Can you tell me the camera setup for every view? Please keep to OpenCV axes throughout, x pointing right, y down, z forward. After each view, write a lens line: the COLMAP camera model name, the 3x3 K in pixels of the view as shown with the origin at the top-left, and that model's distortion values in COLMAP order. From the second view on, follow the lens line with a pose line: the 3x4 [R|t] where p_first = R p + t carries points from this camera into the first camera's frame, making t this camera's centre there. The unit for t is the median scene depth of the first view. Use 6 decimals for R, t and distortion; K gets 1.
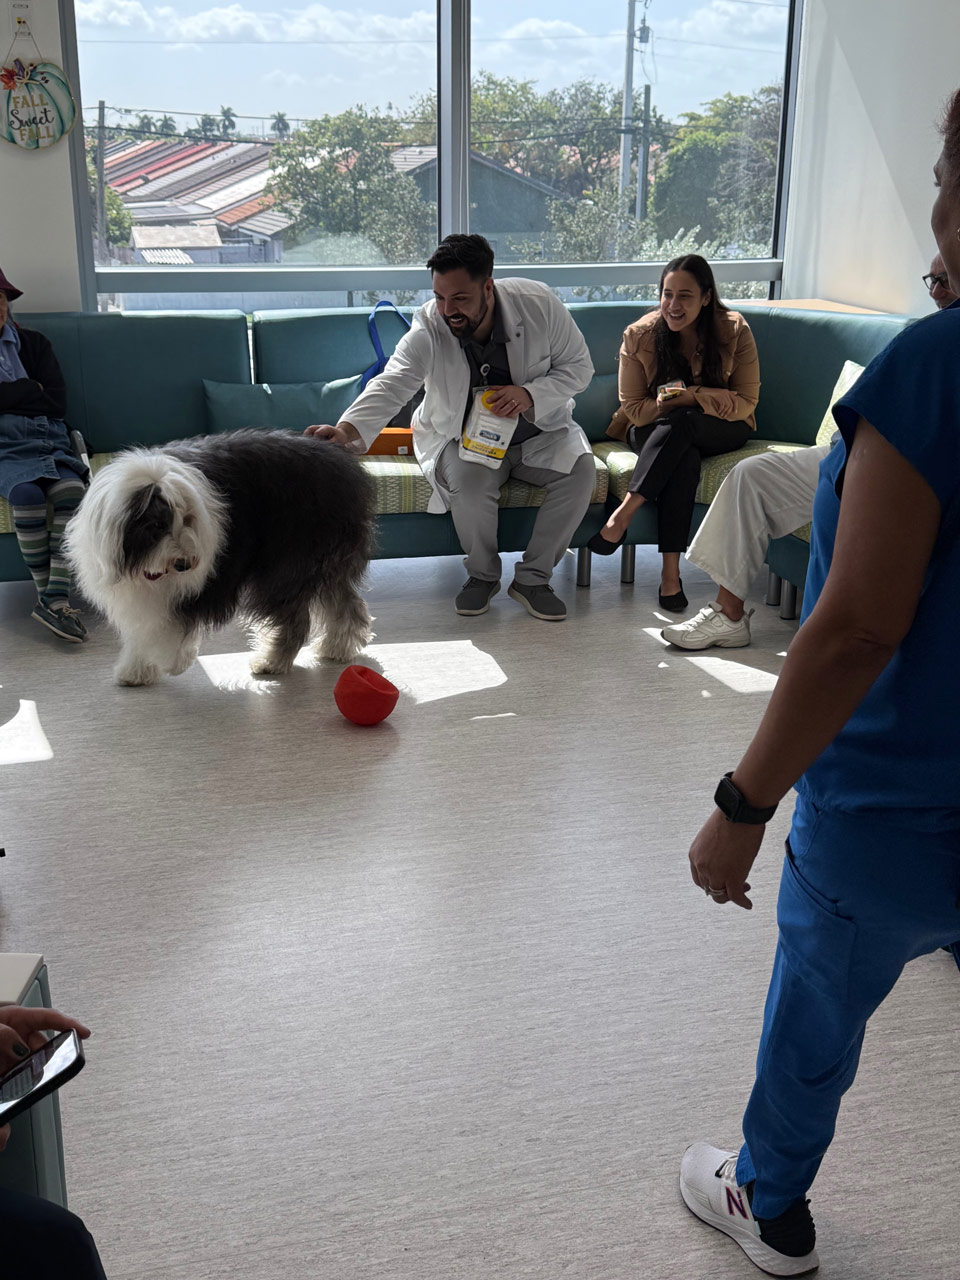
lens RADIAL K [[1630.9, 0, 480.0], [0, 1630.9, 640.0], [0, 0, 1]] dist [0.210862, -0.625808]
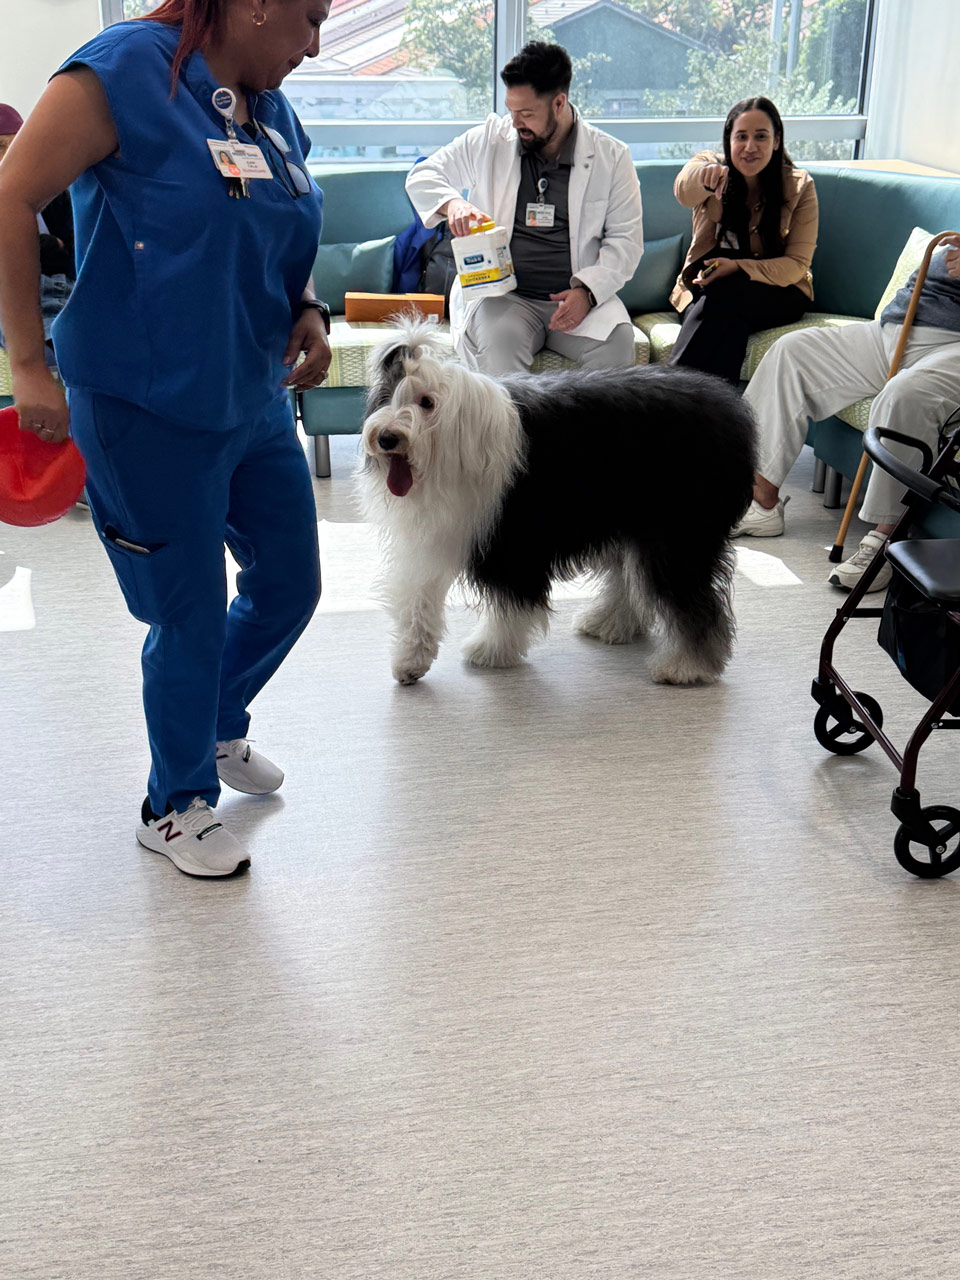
lens RADIAL K [[1630.9, 0, 480.0], [0, 1630.9, 640.0], [0, 0, 1]] dist [0.210862, -0.625808]
pose [[0.995043, 0.037635, -0.092052, 0.129180], [-0.030438, 0.996459, 0.078377, -0.008645], [0.094676, -0.075186, 0.992665, 0.070636]]
